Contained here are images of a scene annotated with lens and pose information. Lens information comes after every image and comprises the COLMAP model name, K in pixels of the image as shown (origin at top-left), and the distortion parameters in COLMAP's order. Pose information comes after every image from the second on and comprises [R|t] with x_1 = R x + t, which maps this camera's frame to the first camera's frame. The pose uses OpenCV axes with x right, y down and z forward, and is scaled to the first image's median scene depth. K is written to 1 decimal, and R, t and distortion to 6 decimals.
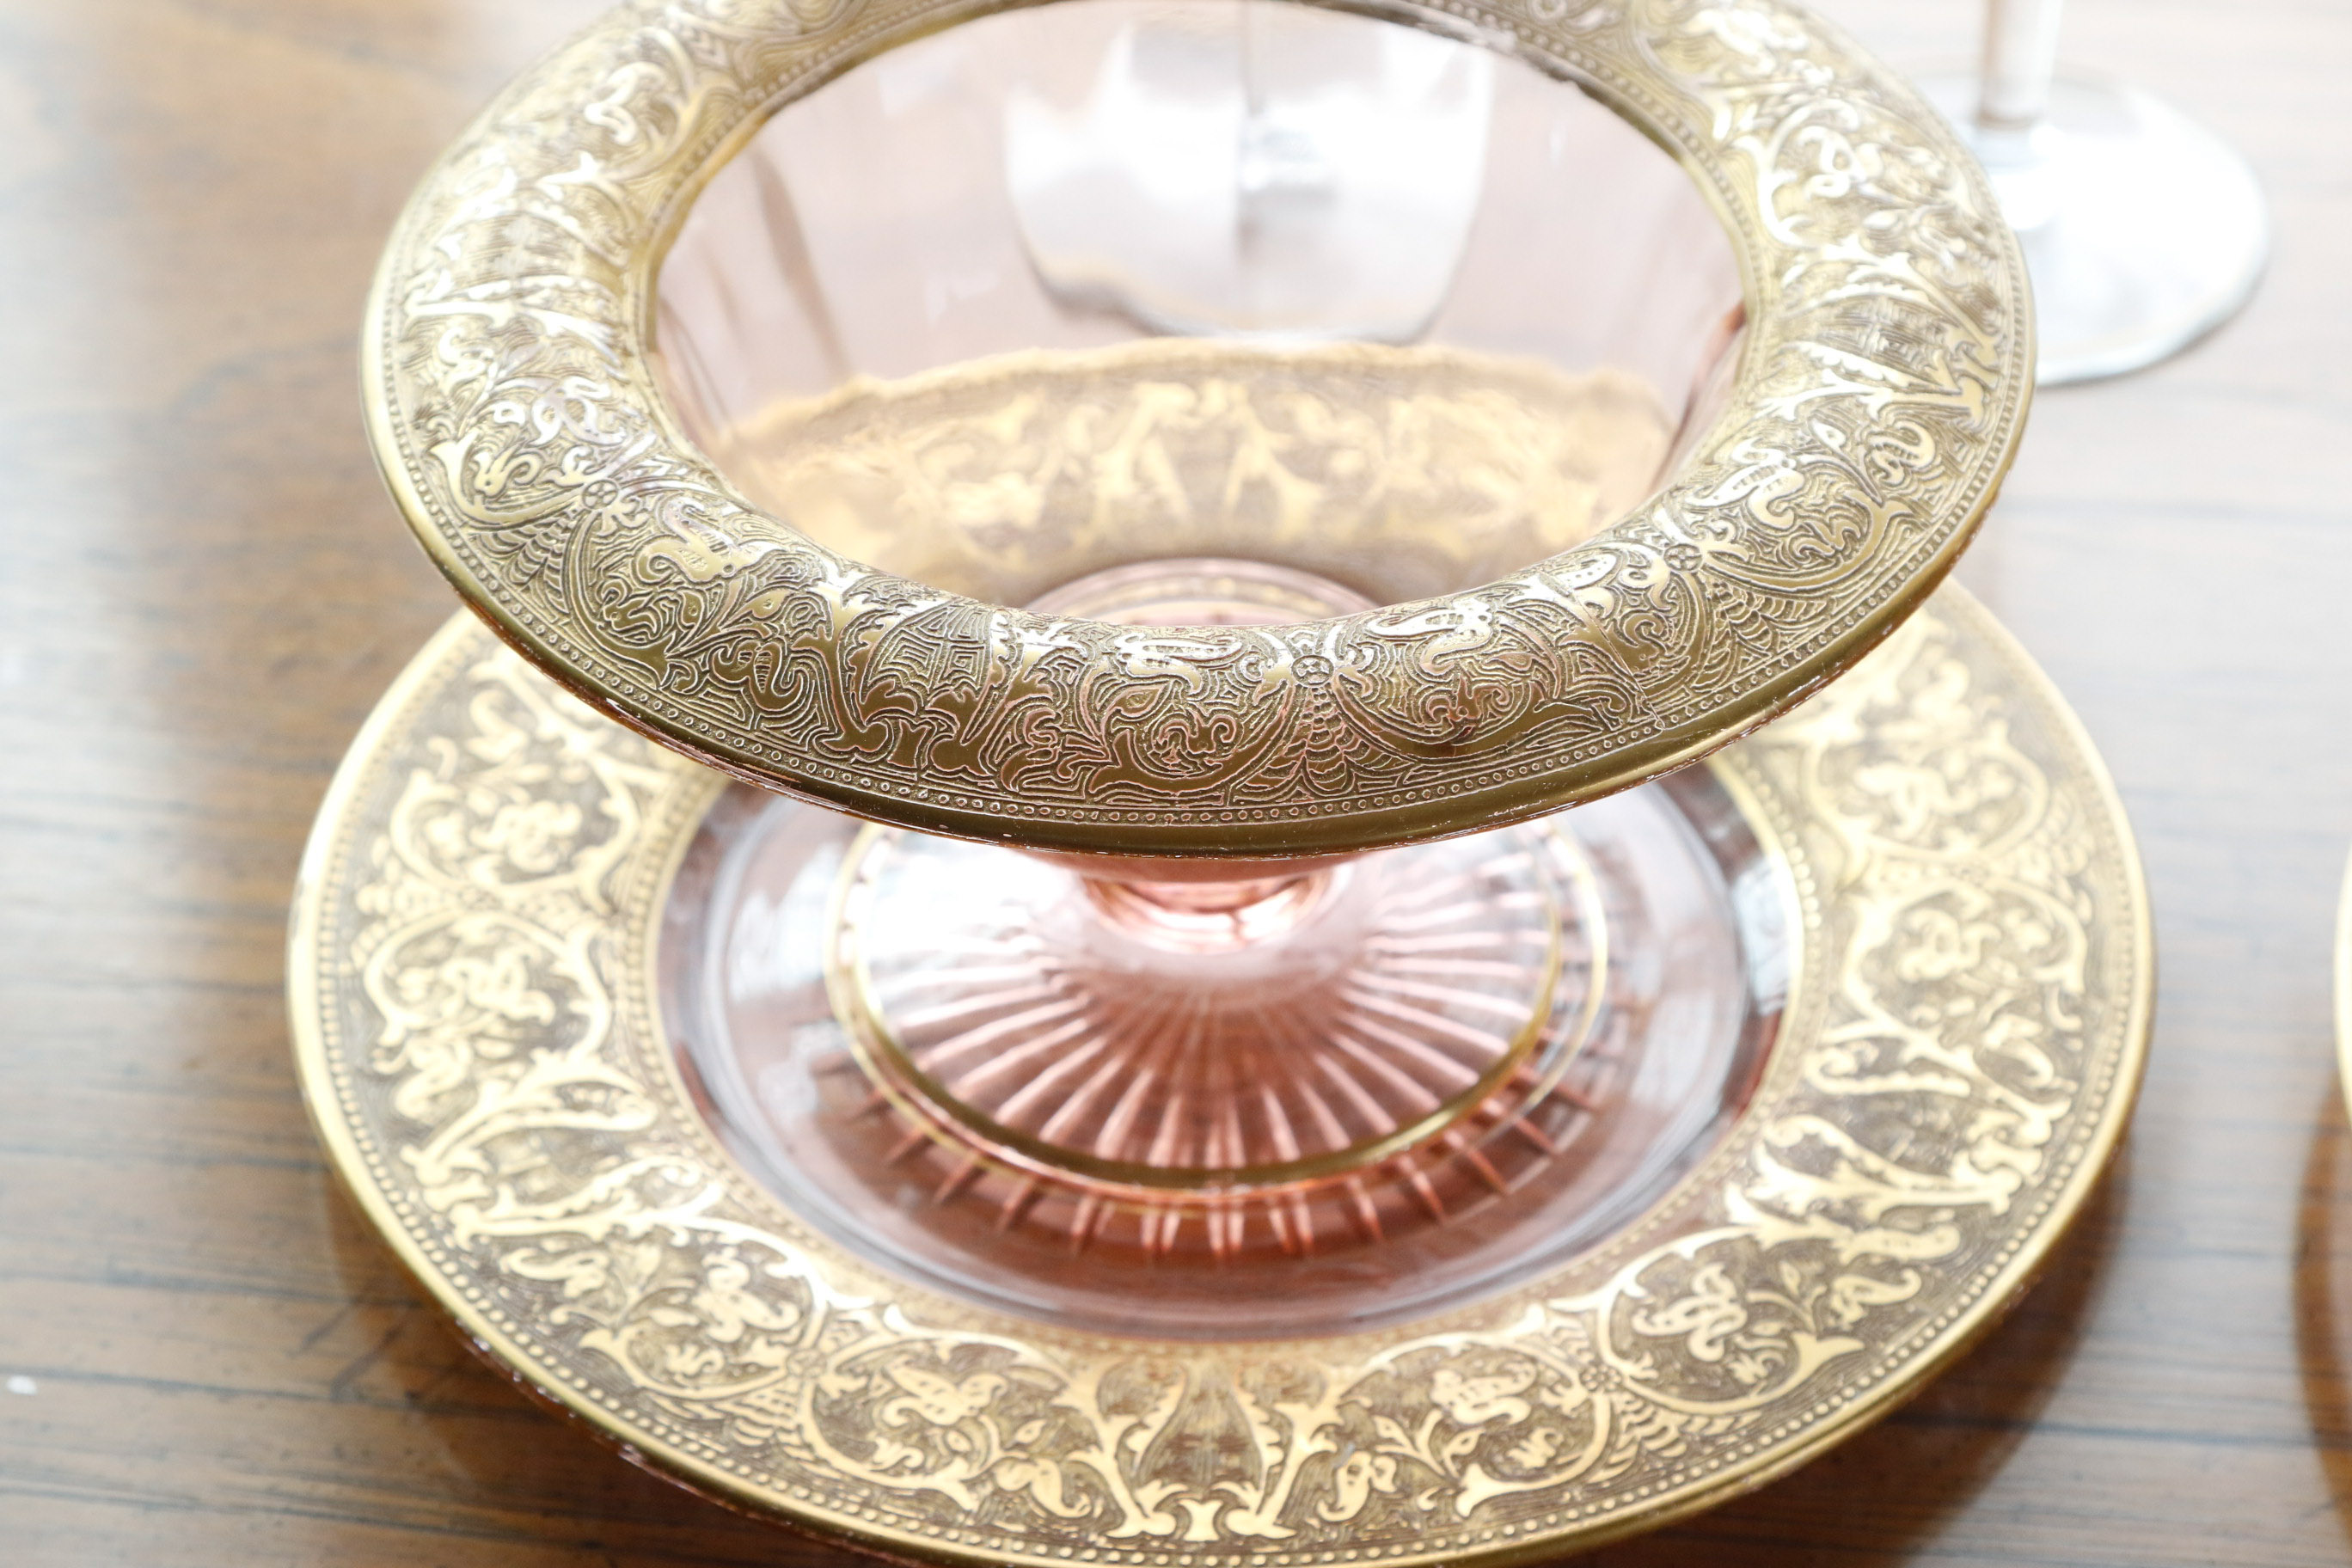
lens RADIAL K [[5564.7, 0, 1176.0], [0, 5564.7, 784.0], [0, 0, 1]] dist [0.064496, 0.213963]
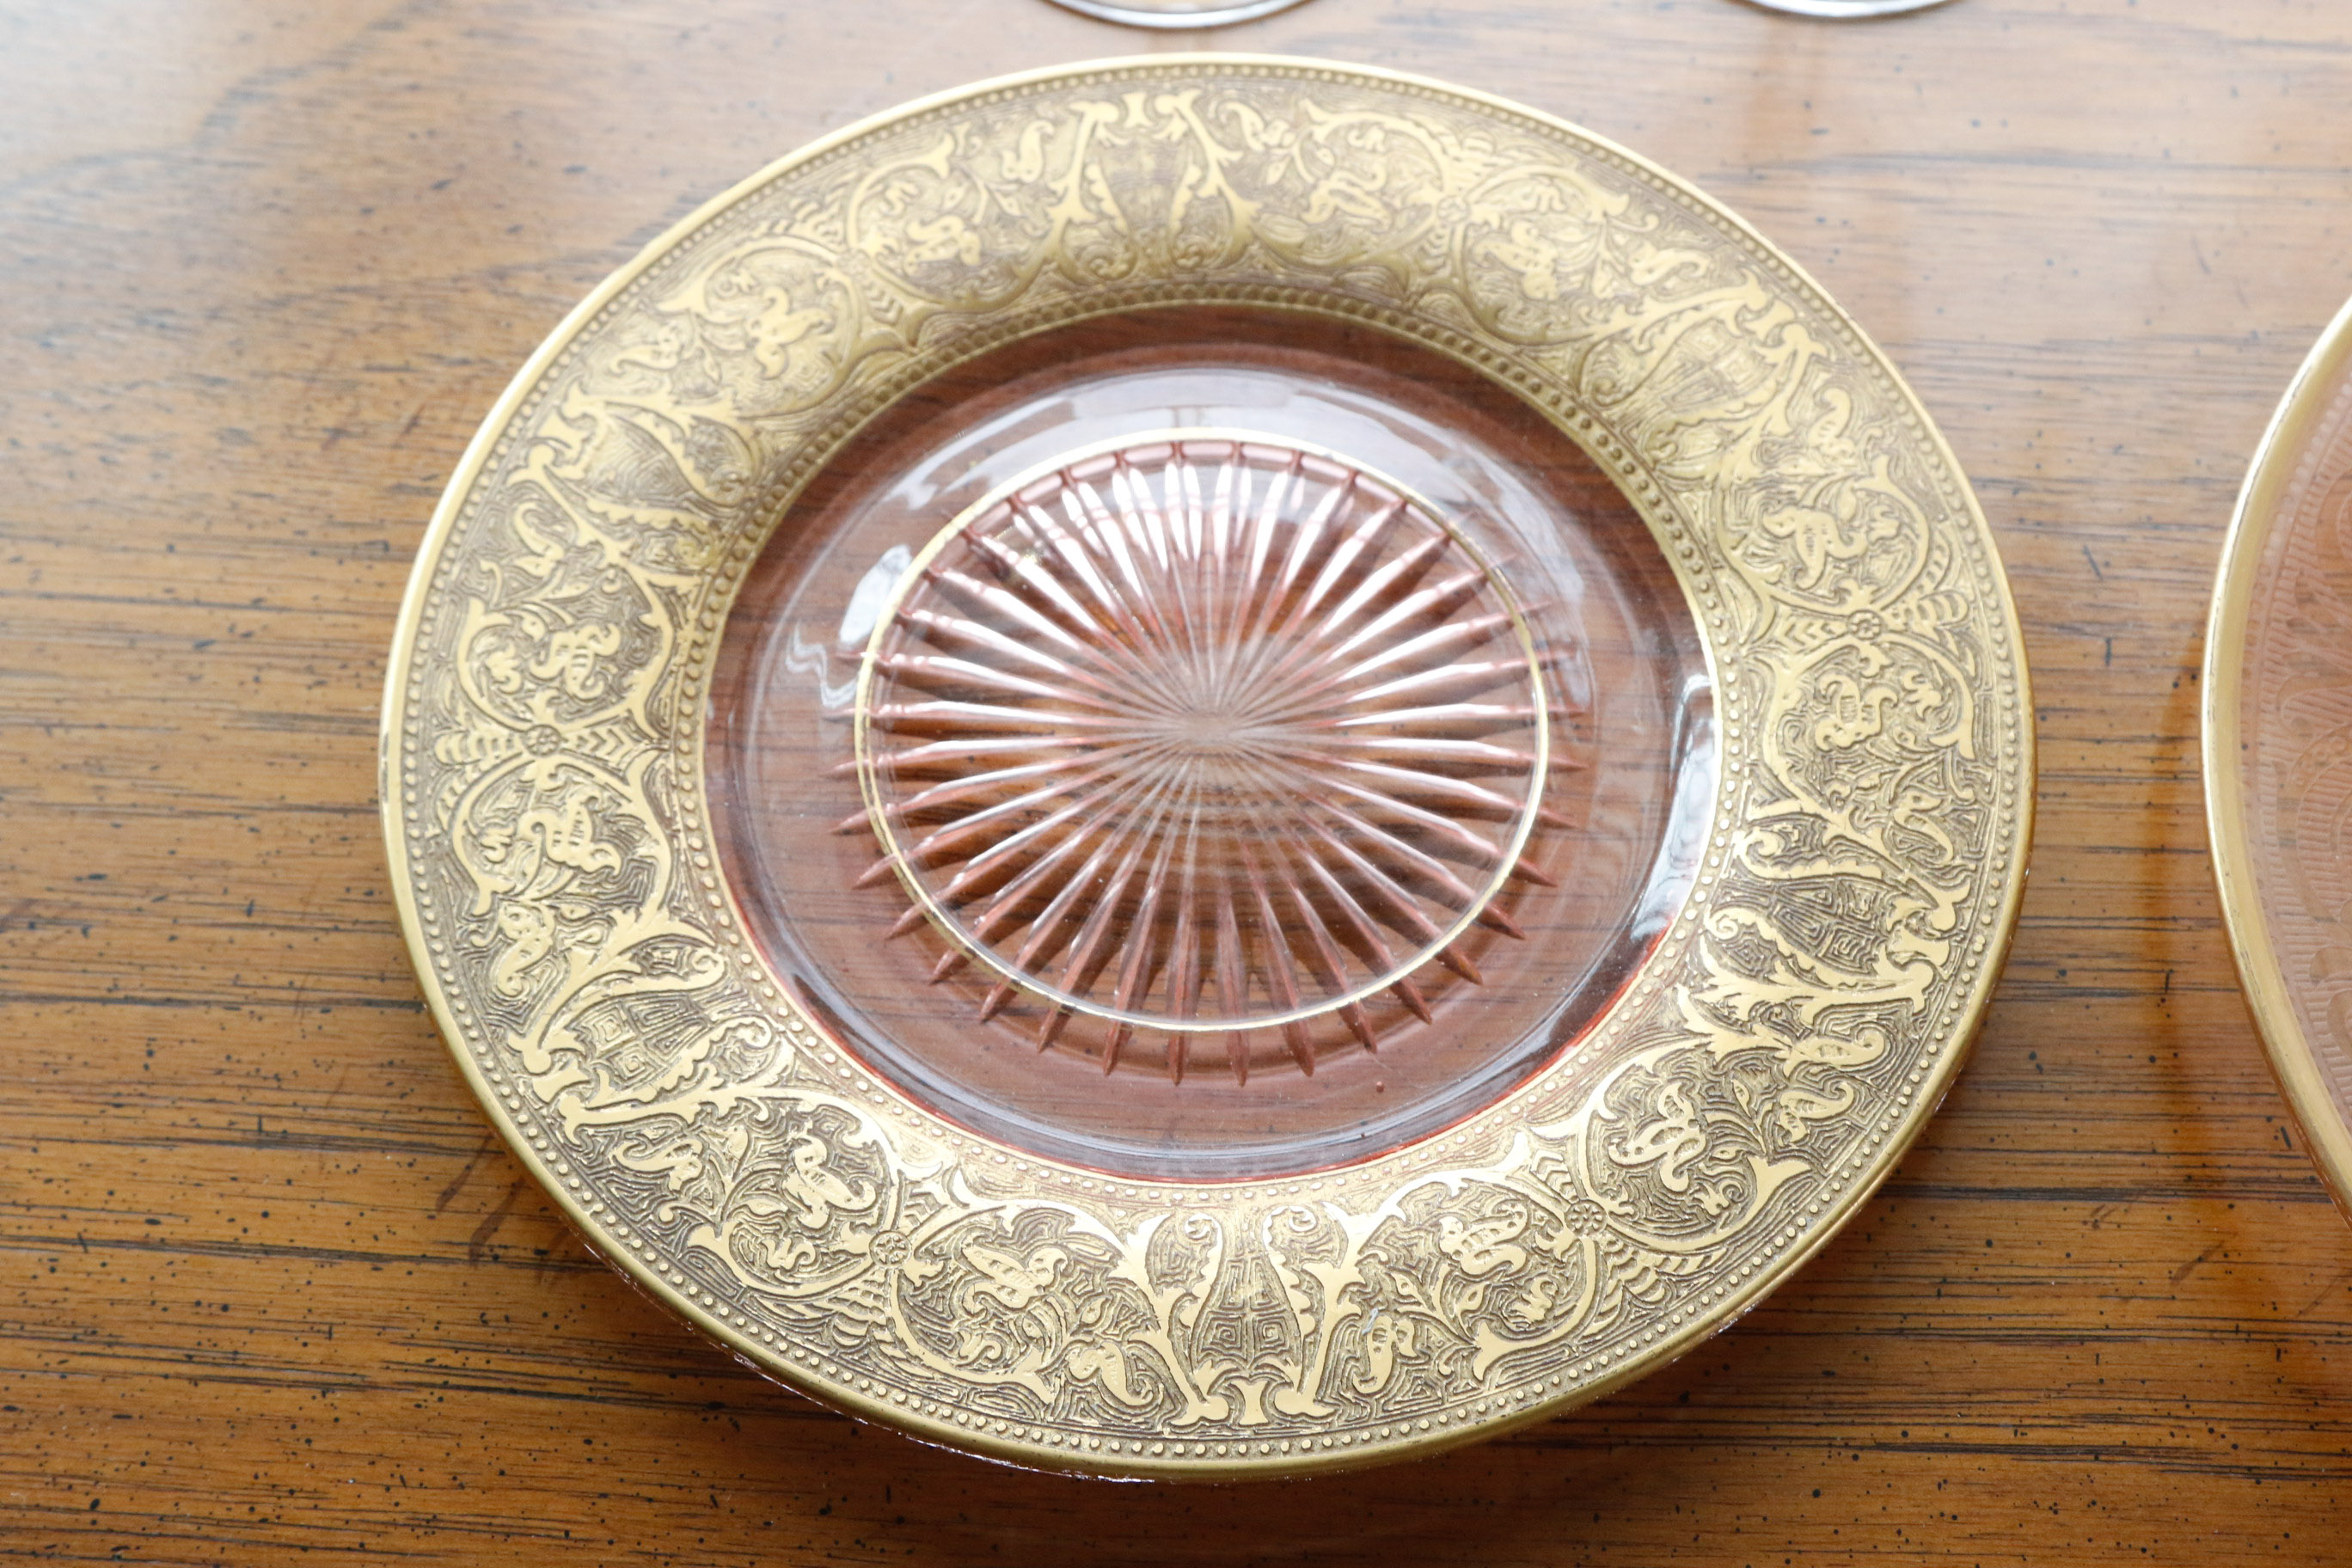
lens RADIAL K [[4023.4, 0, 1219.1], [0, 4023.4, 785.0], [0, 0, 1]] dist [-0.035138, 0.170940]
pose [[0.996741, -0.068828, 0.042066, -0.027032], [0.050928, 0.941367, 0.333519, -0.252957], [-0.062555, -0.330289, 0.941805, 0.253078]]
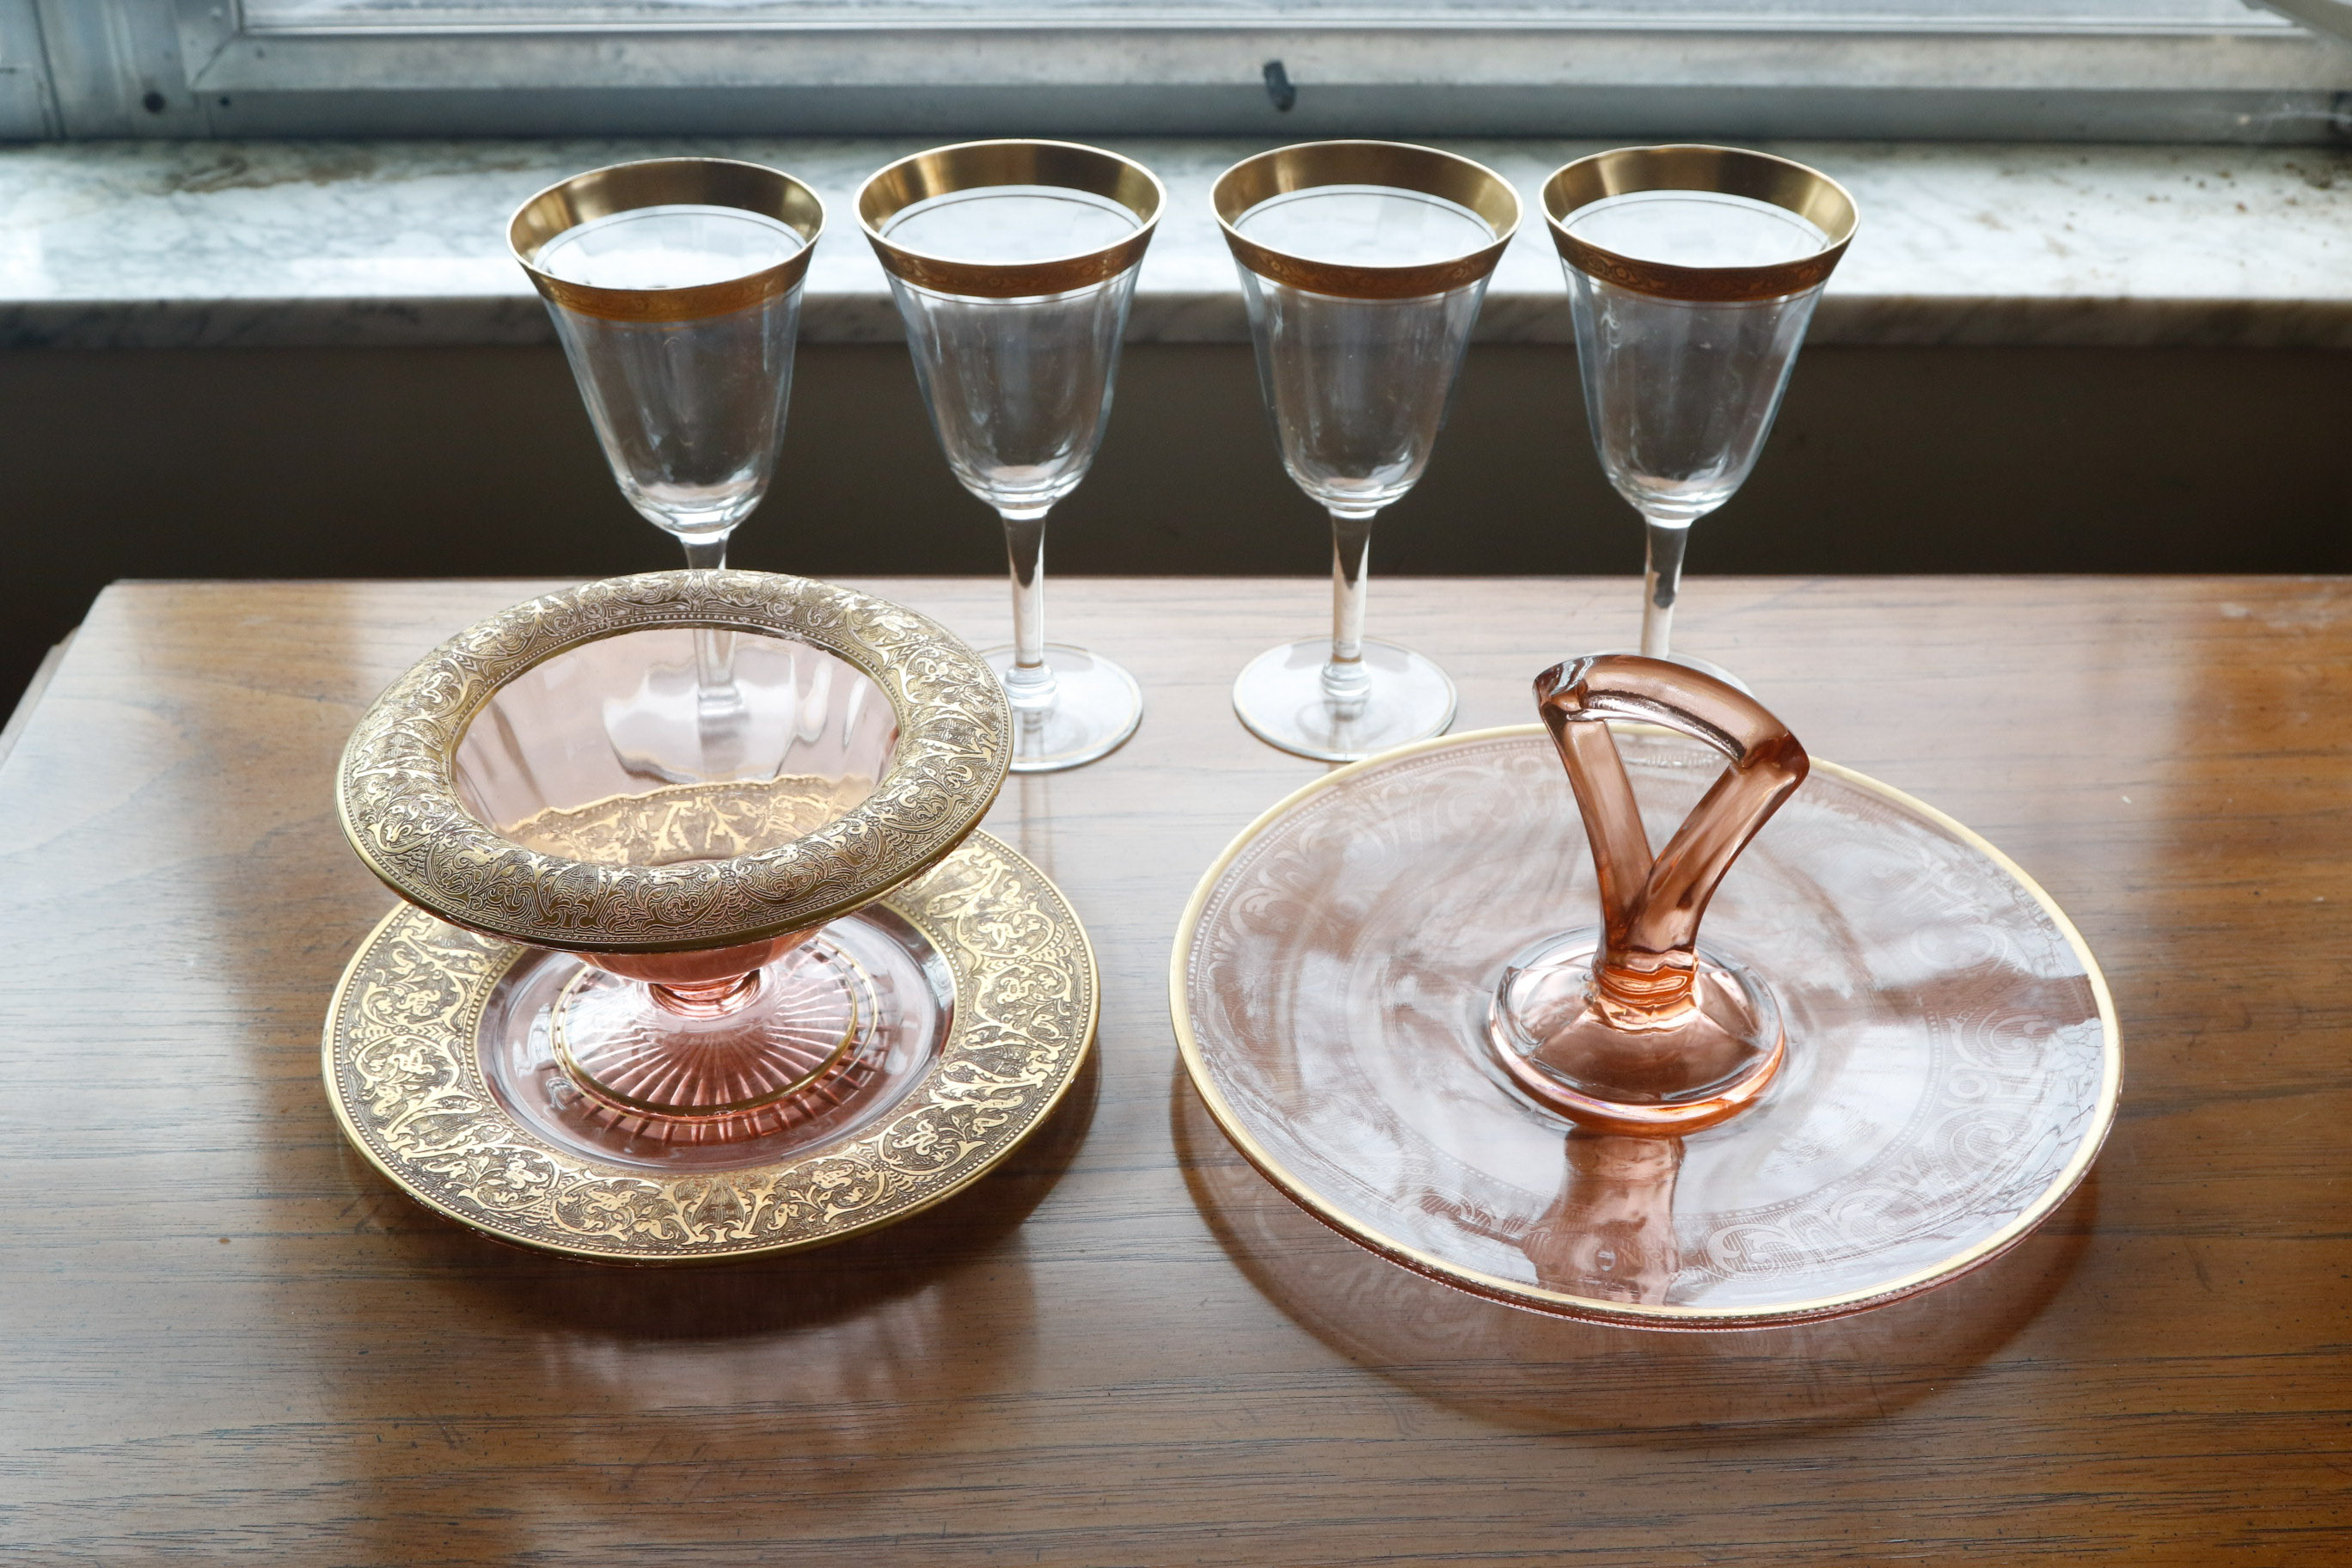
lens RADIAL K [[2932.6, 0, 1174.9], [0, 2932.6, 795.7], [0, 0, 1]] dist [-0.088327, 0.006343]
pose [[0.985896, -0.085577, 0.143827, 0.032377], [0.100031, 0.990297, -0.096462, 0.081345], [-0.134177, 0.109489, 0.984890, -0.299746]]
